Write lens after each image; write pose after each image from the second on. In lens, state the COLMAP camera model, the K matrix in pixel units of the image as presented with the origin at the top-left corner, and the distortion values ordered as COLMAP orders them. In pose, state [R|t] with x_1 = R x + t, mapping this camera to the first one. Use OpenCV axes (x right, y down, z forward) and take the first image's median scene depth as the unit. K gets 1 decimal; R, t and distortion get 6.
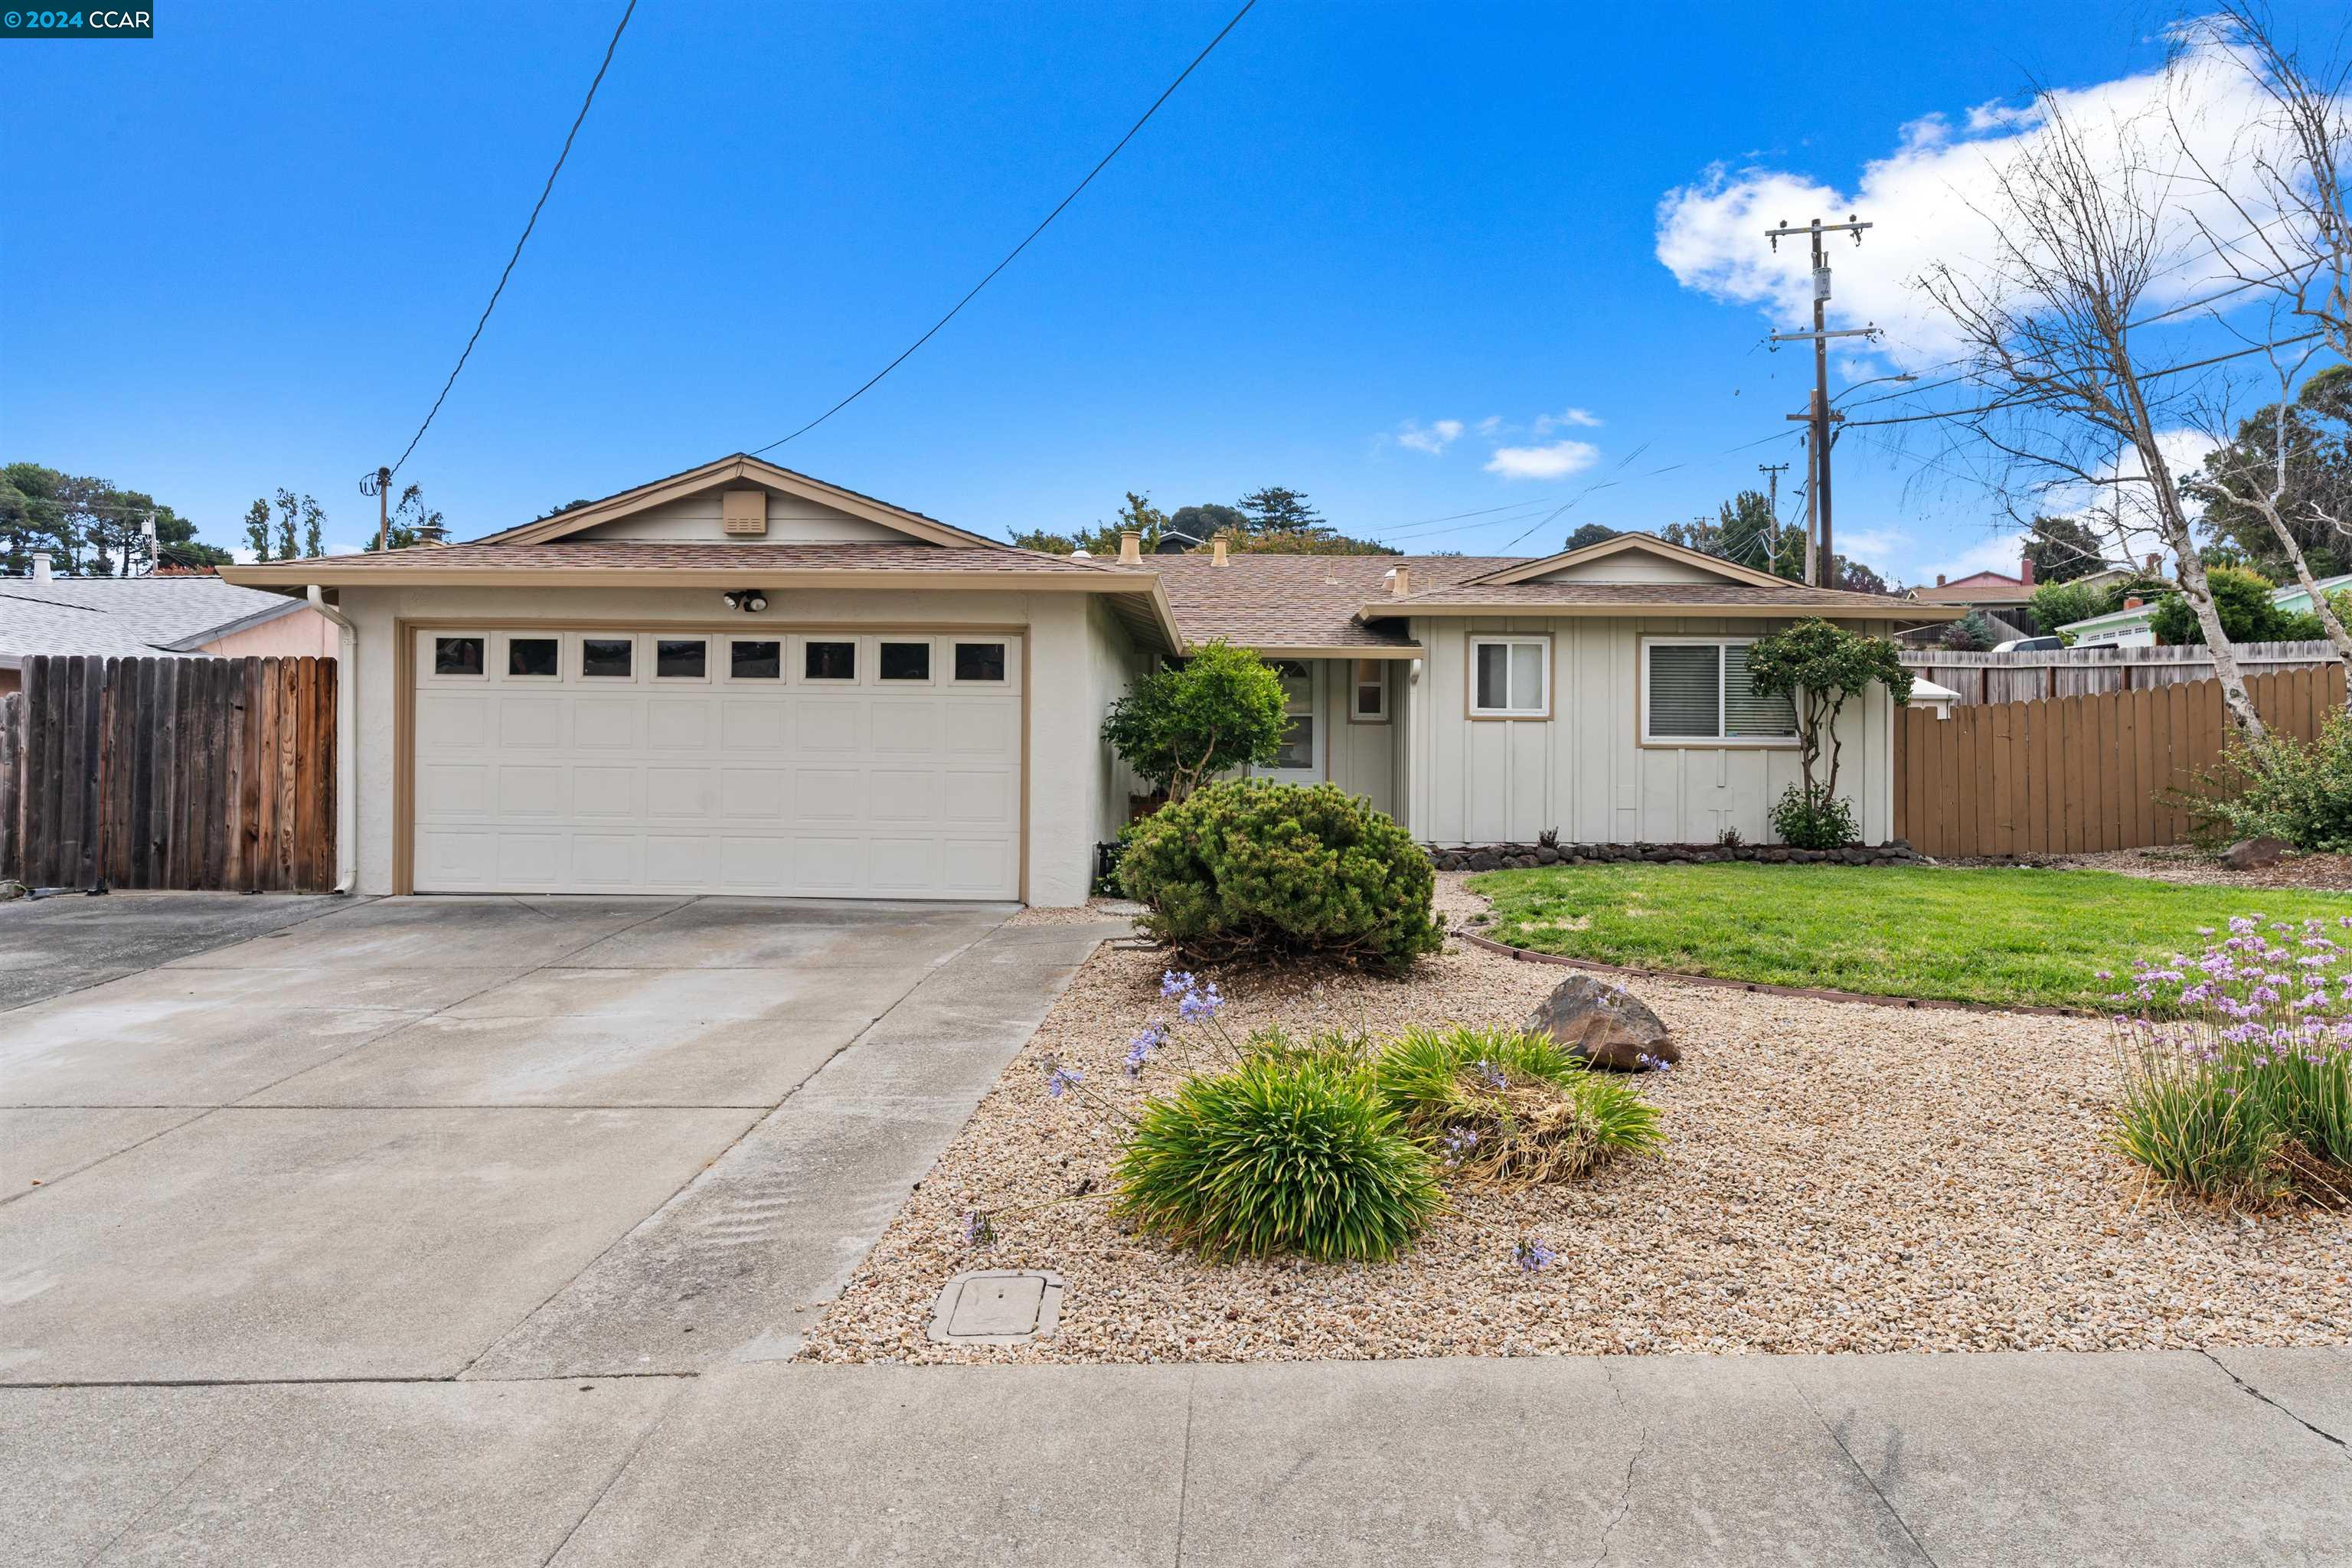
lens RADIAL K [[1533.0, 0, 1185.6], [0, 1533.0, 737.9], [0, 0, 1]] dist [-0.003539, 0.001338]
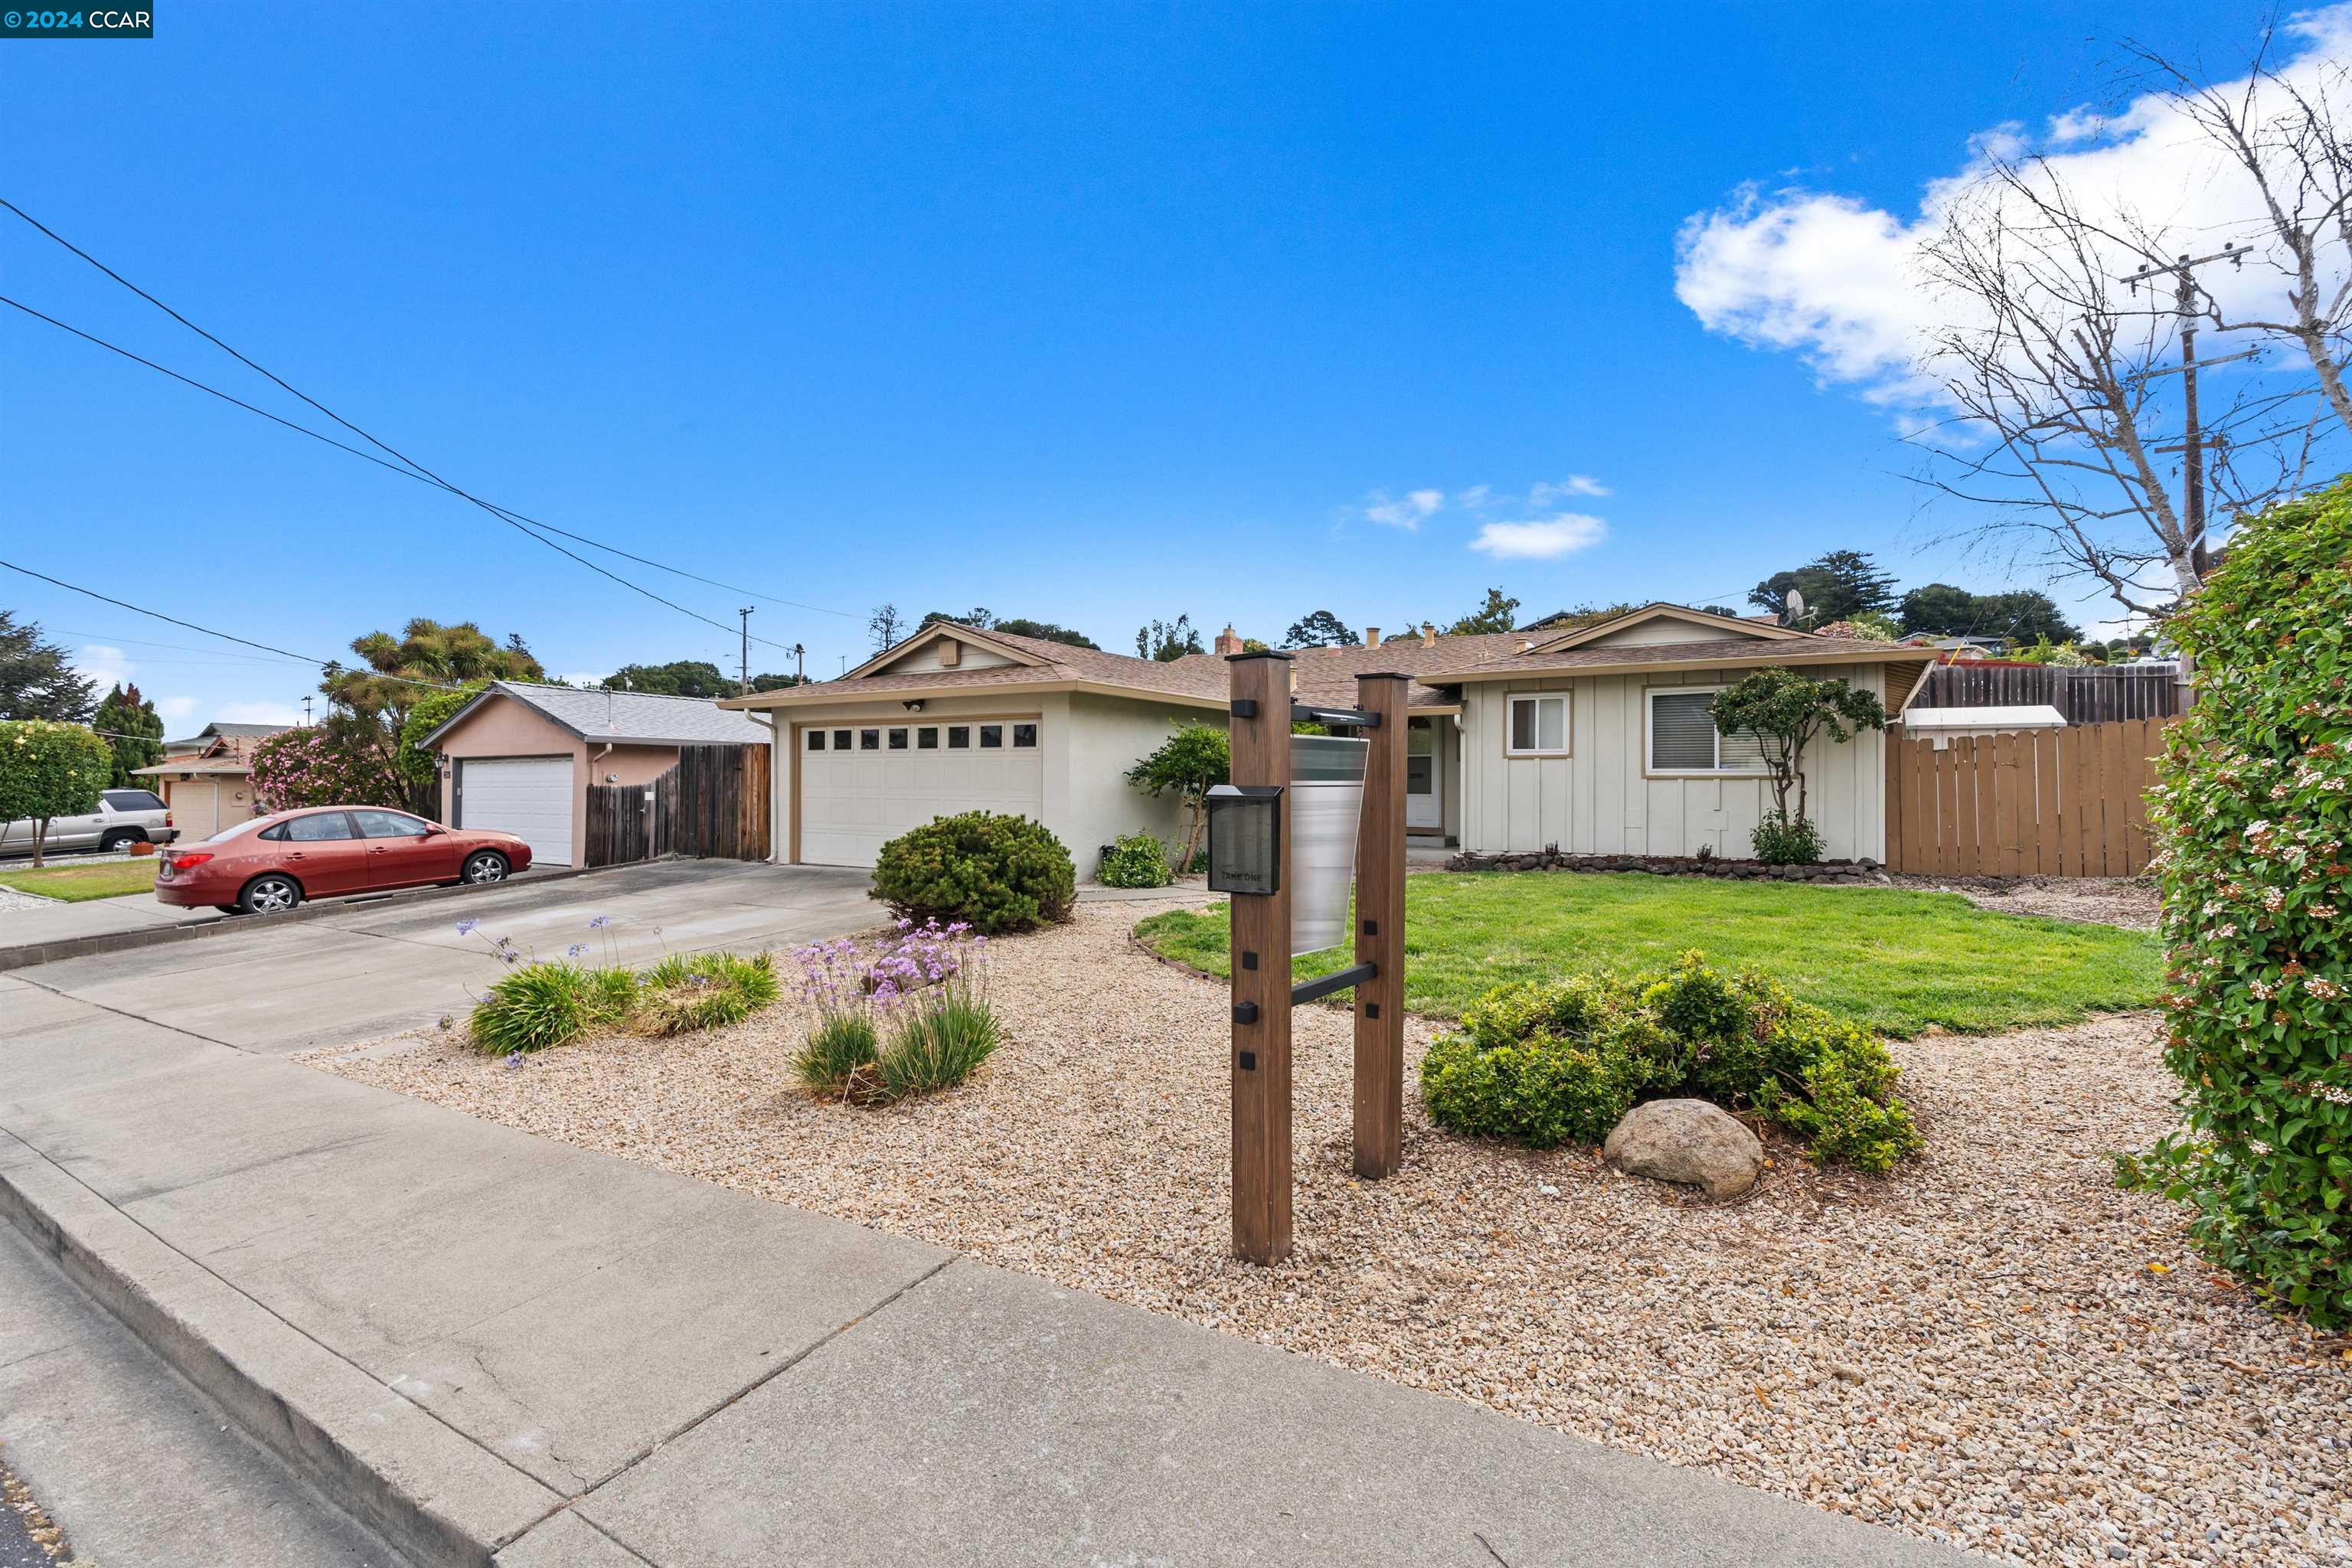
lens RADIAL K [[1080.7, 0, 1184.1], [0, 1080.7, 761.3], [0, 0, 1]] dist [-0.015016, 0.006546]
pose [[0.855008, -0.017298, -0.518327, 0.587597], [0.016751, 0.999843, -0.005735, -0.011786], [0.518345, -0.003779, 0.855163, 0.083466]]
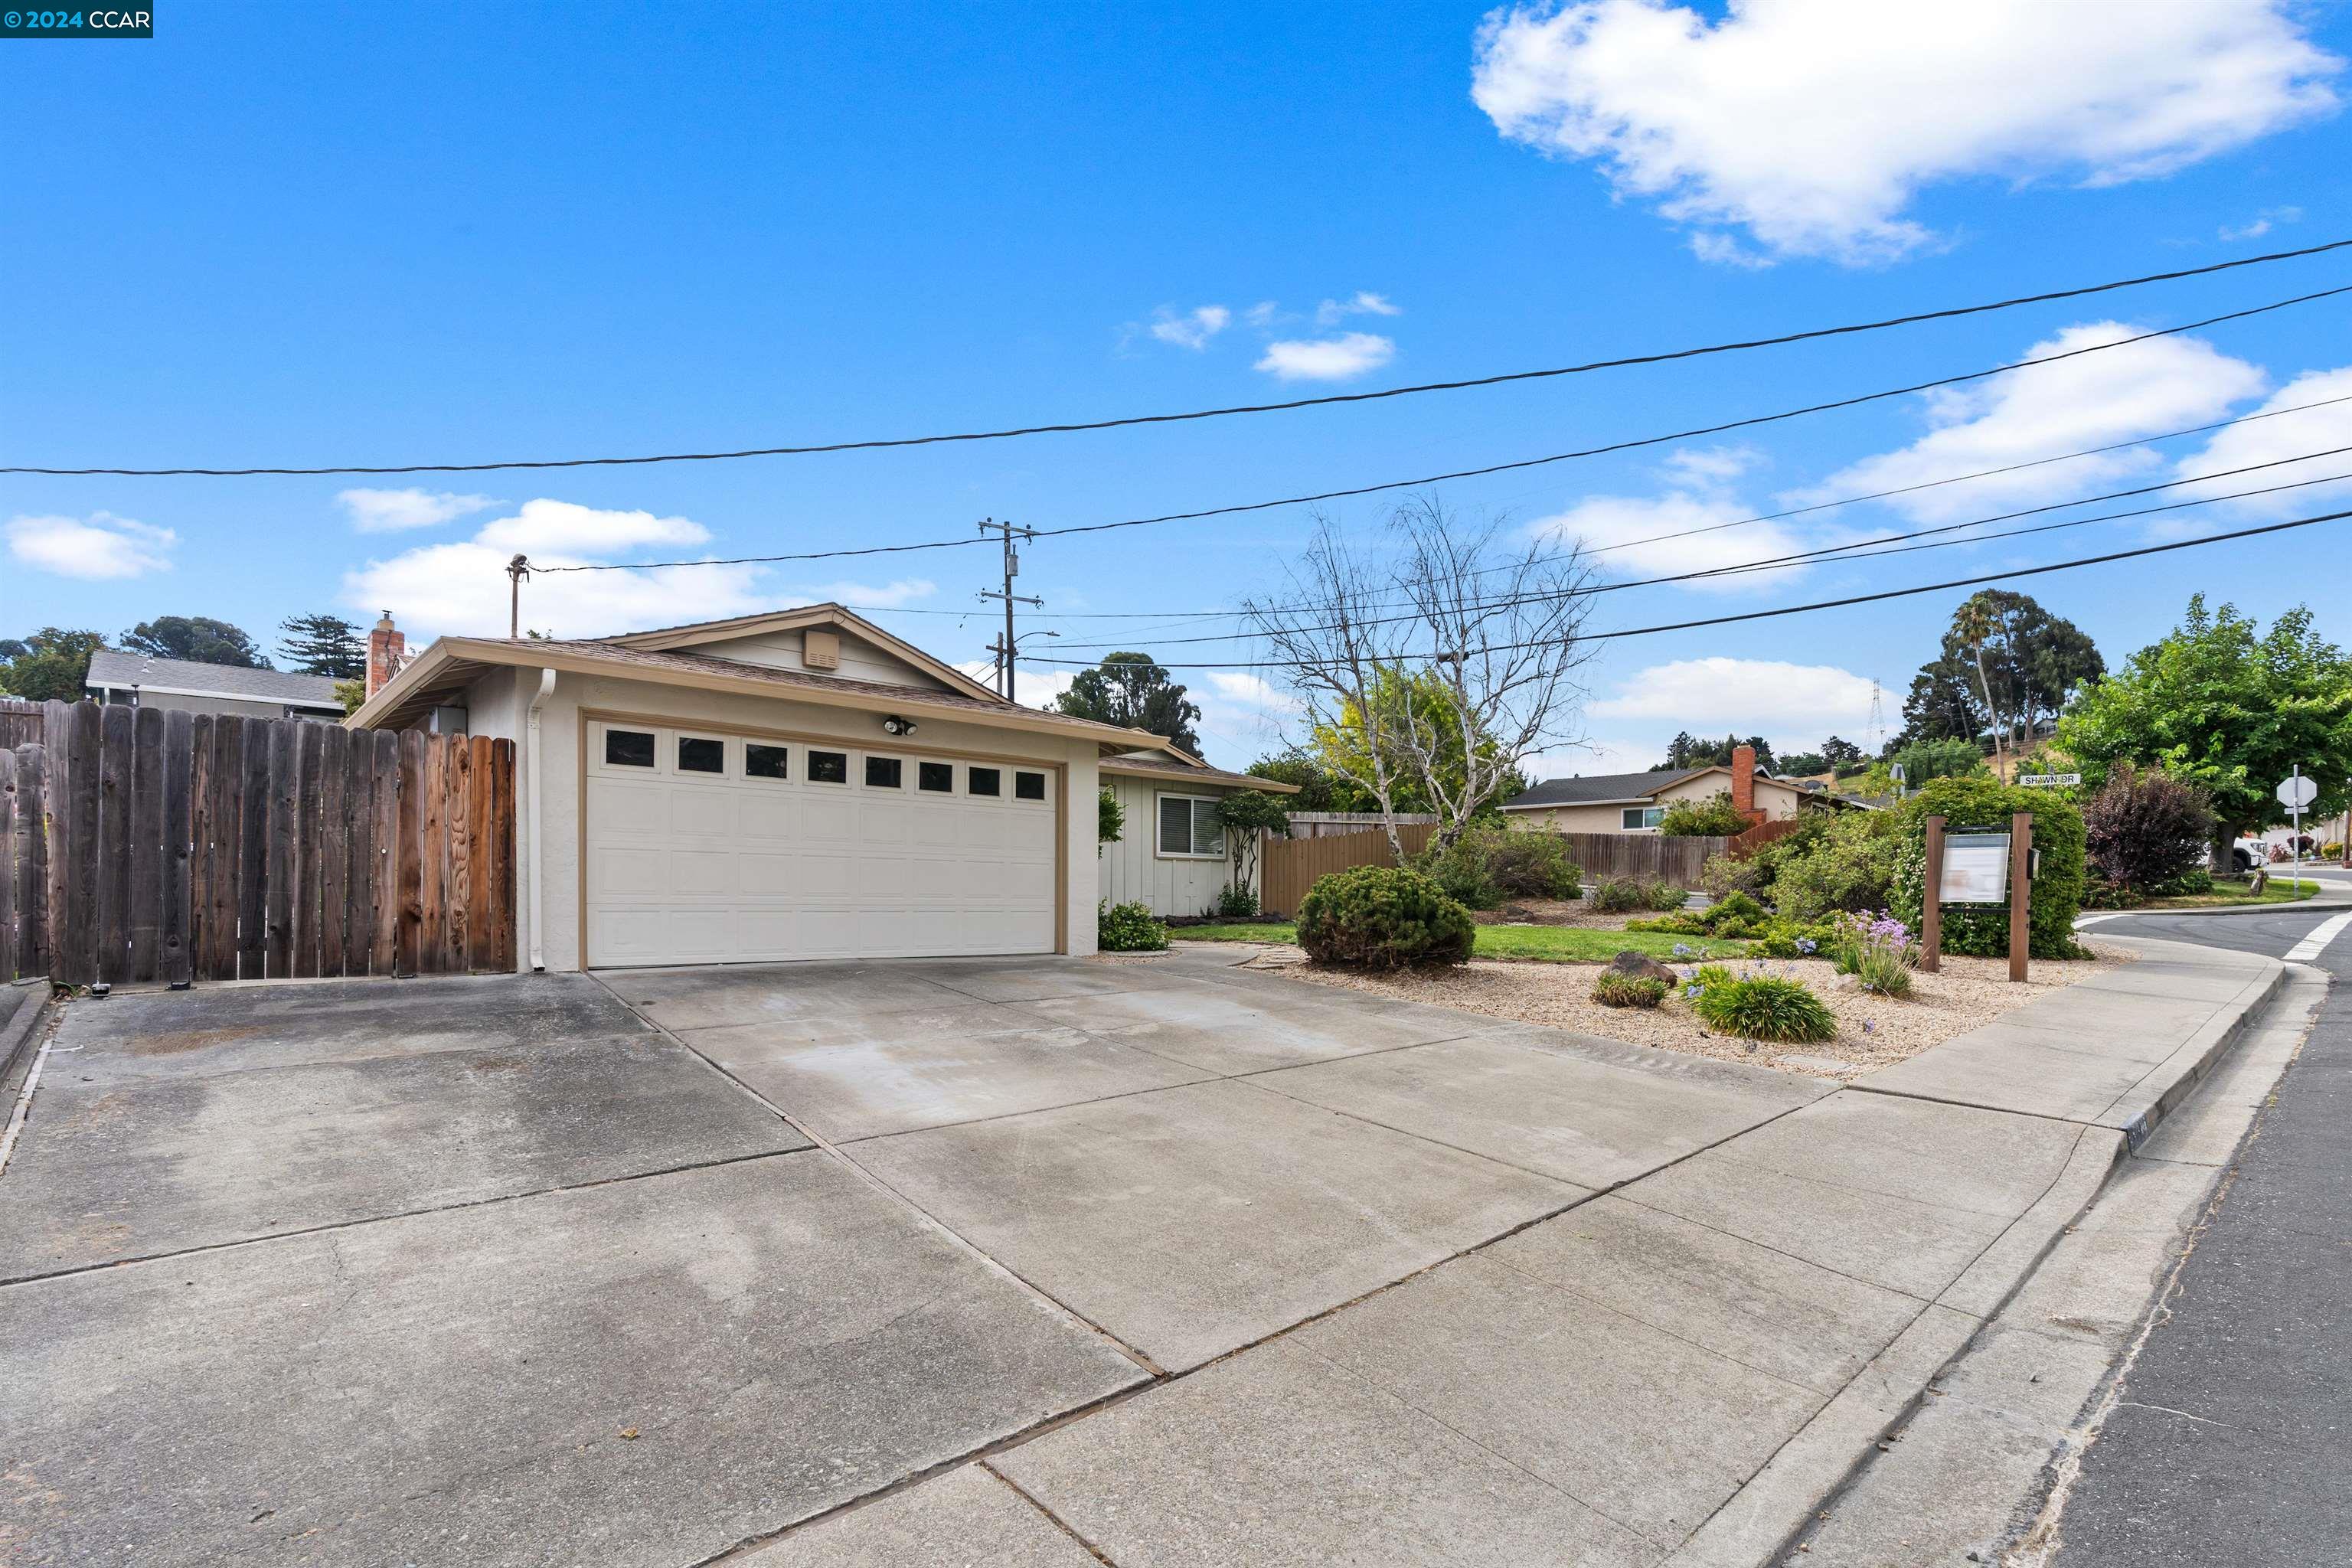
lens RADIAL K [[1118.5, 0, 1180.9], [0, 1118.5, 892.3], [0, 0, 1]] dist [-0.000329, -0.000004]
pose [[0.722694, -0.000076, 0.691168, -0.707388], [-0.020587, 0.999554, 0.021636, 0.021974], [-0.690862, -0.029865, 0.722370, 0.148899]]
